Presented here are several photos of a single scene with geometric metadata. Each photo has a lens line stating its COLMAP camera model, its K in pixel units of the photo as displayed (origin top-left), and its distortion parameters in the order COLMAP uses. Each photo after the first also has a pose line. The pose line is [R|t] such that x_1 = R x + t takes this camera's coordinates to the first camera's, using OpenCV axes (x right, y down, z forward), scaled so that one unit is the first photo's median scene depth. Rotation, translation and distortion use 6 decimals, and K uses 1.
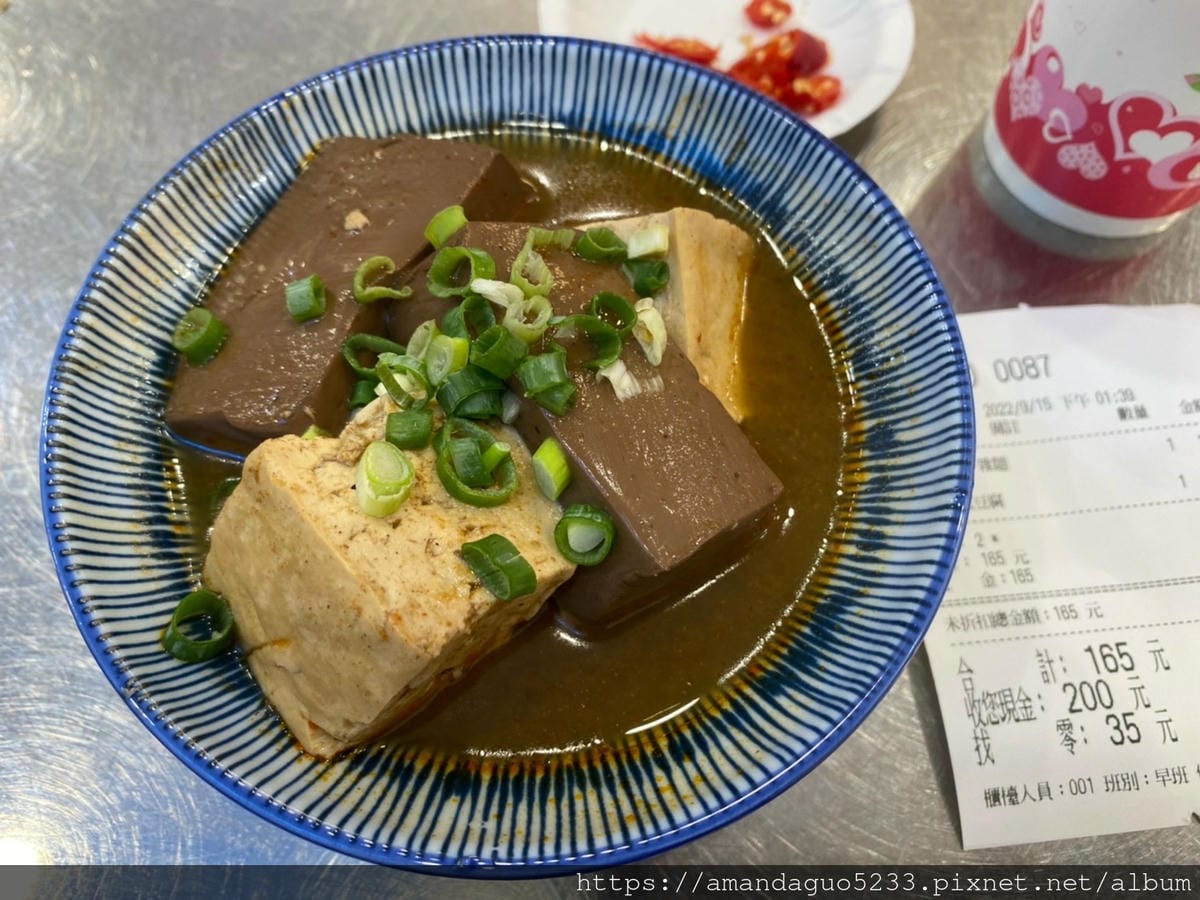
lens RADIAL K [[1021.6, 0, 600.0], [0, 1021.6, 450.0], [0, 0, 1]] dist [0.044884, -0.003056]
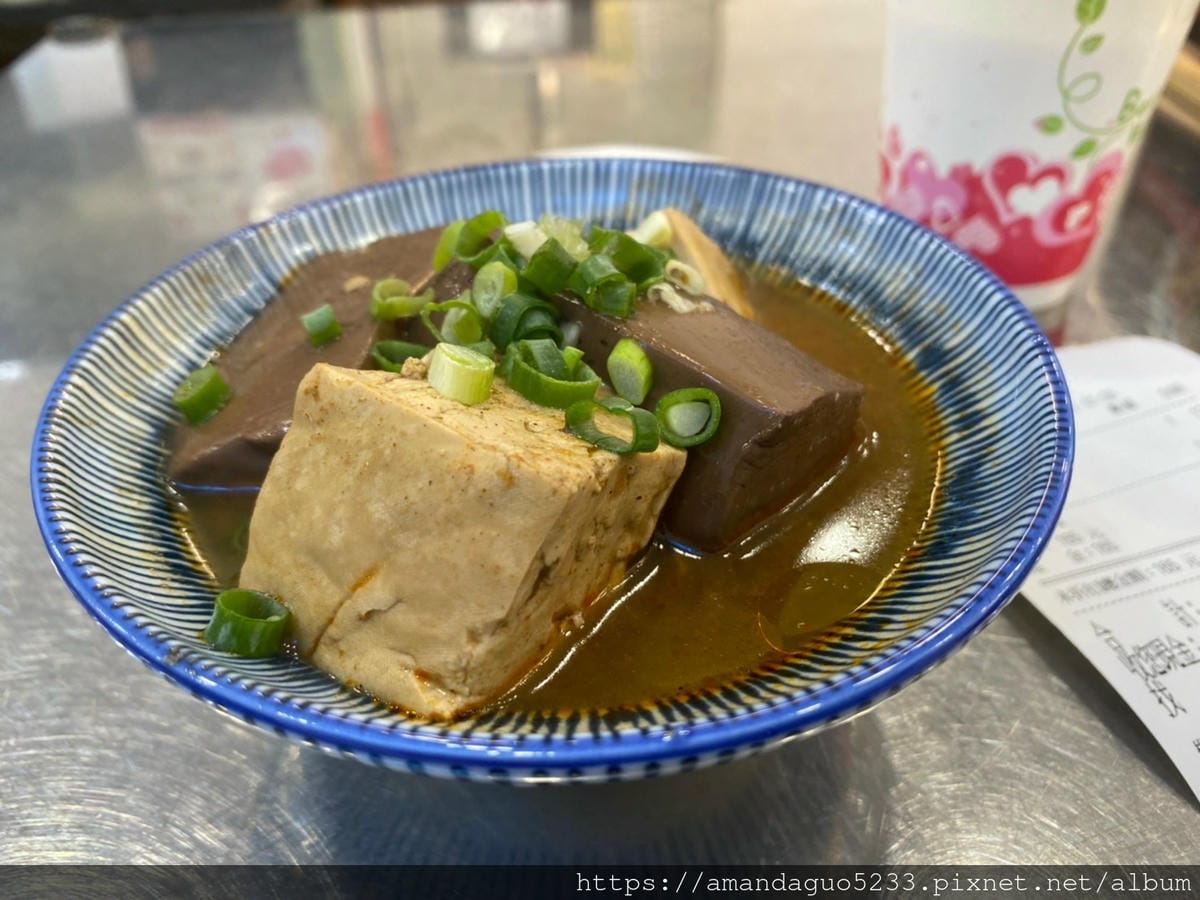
lens RADIAL K [[1021.6, 0, 600.0], [0, 1021.6, 450.0], [0, 0, 1]] dist [0.044884, -0.003056]
pose [[0.968972, -0.176868, 0.172658, -0.217393], [0.236972, 0.863345, -0.445510, 0.427635], [-0.070267, 0.472602, 0.878470, 0.201969]]
